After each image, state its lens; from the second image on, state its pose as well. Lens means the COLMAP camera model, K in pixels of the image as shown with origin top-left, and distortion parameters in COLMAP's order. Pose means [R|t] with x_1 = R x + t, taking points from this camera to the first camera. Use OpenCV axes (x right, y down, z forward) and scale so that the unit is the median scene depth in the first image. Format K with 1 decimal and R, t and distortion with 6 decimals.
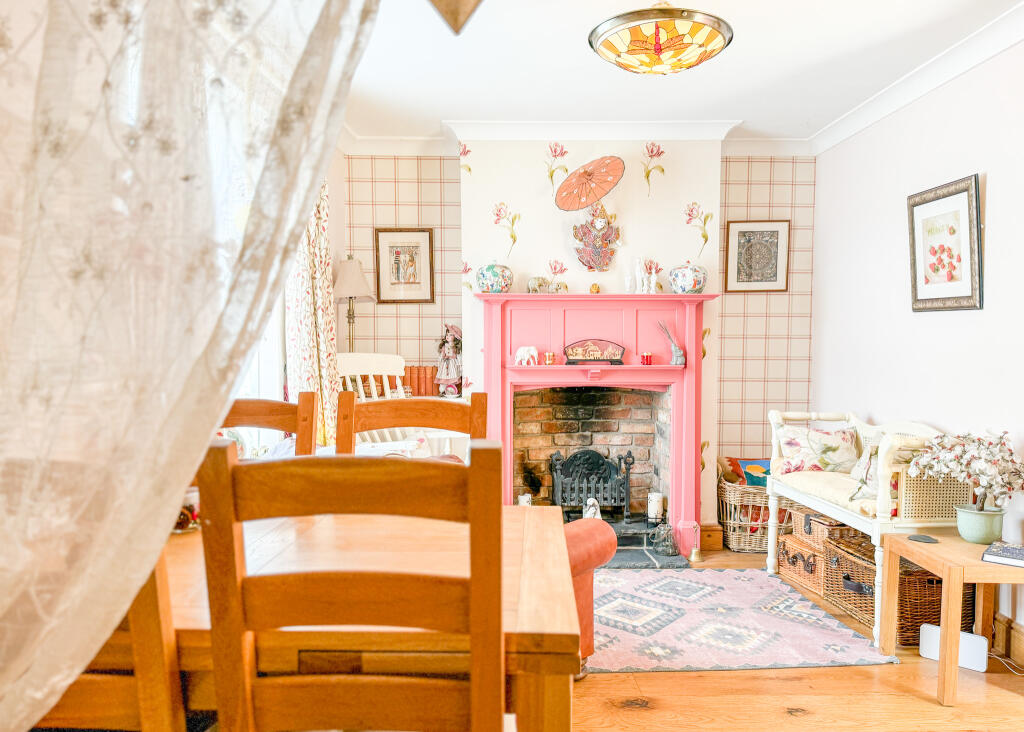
lens RADIAL K [[772.6, 0, 511.5], [0, 772.6, 373.4], [0, 0, 1]] dist [0.135119, -0.182773]
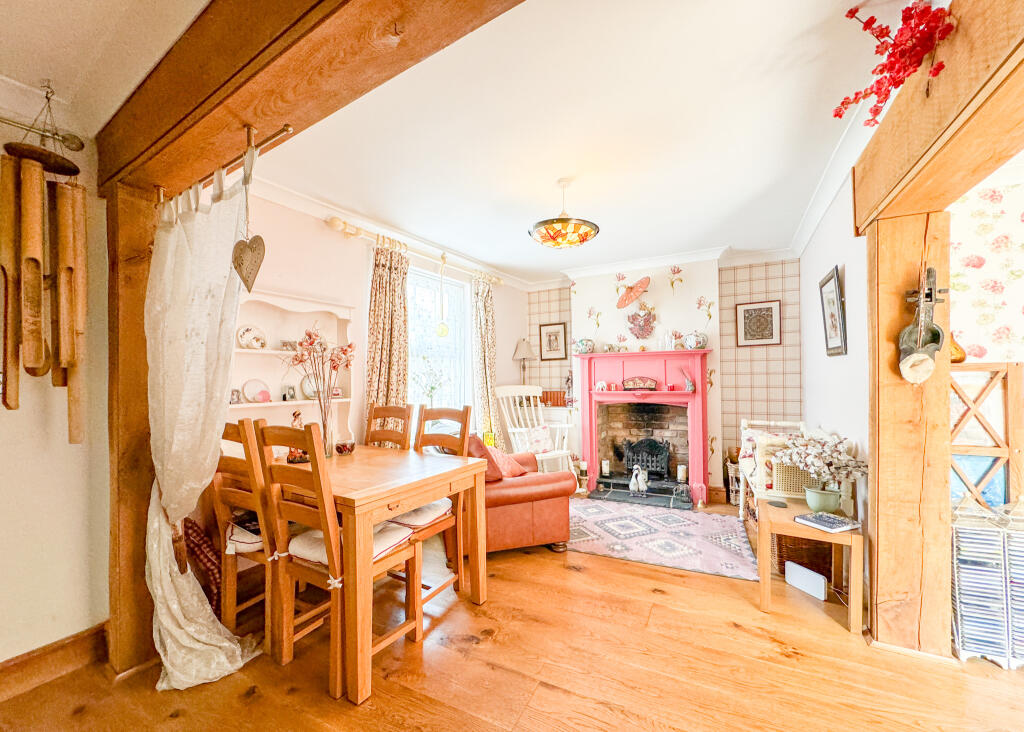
lens RADIAL K [[409.0, 0, 512.9], [0, 409.0, 377.2], [0, 0, 1]] dist [-0.003126, -0.000526]
pose [[0.872526, -0.015688, -0.488315, 0.310063], [-0.004511, 0.999183, -0.040161, -0.003424], [0.488546, 0.037244, 0.871743, 0.022860]]
